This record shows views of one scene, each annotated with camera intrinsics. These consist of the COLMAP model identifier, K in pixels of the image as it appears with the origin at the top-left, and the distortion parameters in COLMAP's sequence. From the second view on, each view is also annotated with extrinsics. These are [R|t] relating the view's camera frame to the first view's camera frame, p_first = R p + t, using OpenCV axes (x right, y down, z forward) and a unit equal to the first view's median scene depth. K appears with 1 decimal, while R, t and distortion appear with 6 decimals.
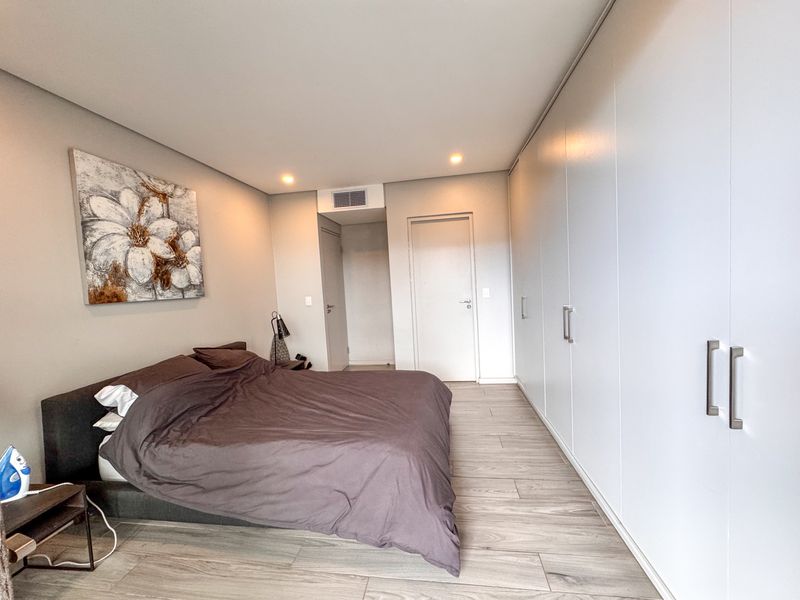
lens RADIAL K [[322.5, 0, 398.1], [0, 322.5, 300.3], [0, 0, 1]] dist [-0.008622, -0.000143]
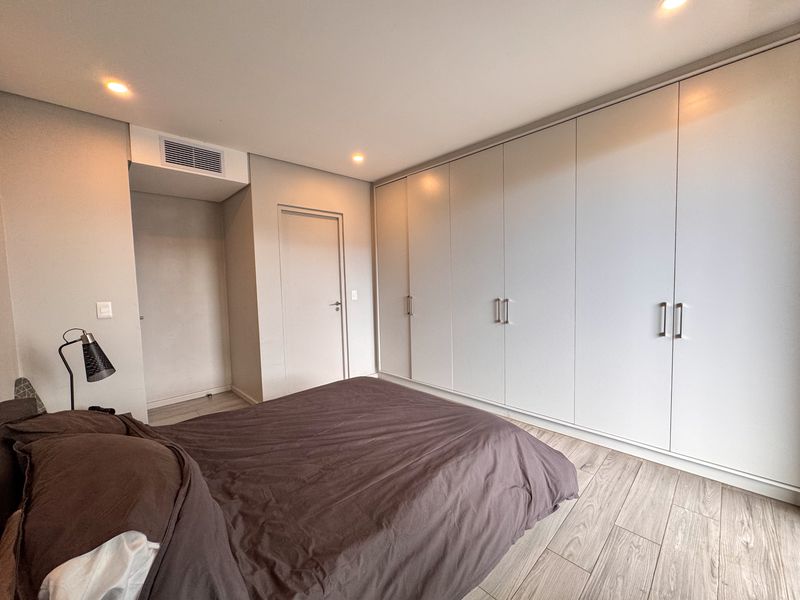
lens RADIAL K [[322.5, 0, 397.9], [0, 322.5, 300.2], [0, 0, 1]] dist [-0.008622, -0.000143]
pose [[0.598961, -0.005402, 0.800760, -0.766701], [0.037905, 0.999048, -0.021613, 0.034345], [-0.799881, 0.043298, 0.598595, 0.455812]]
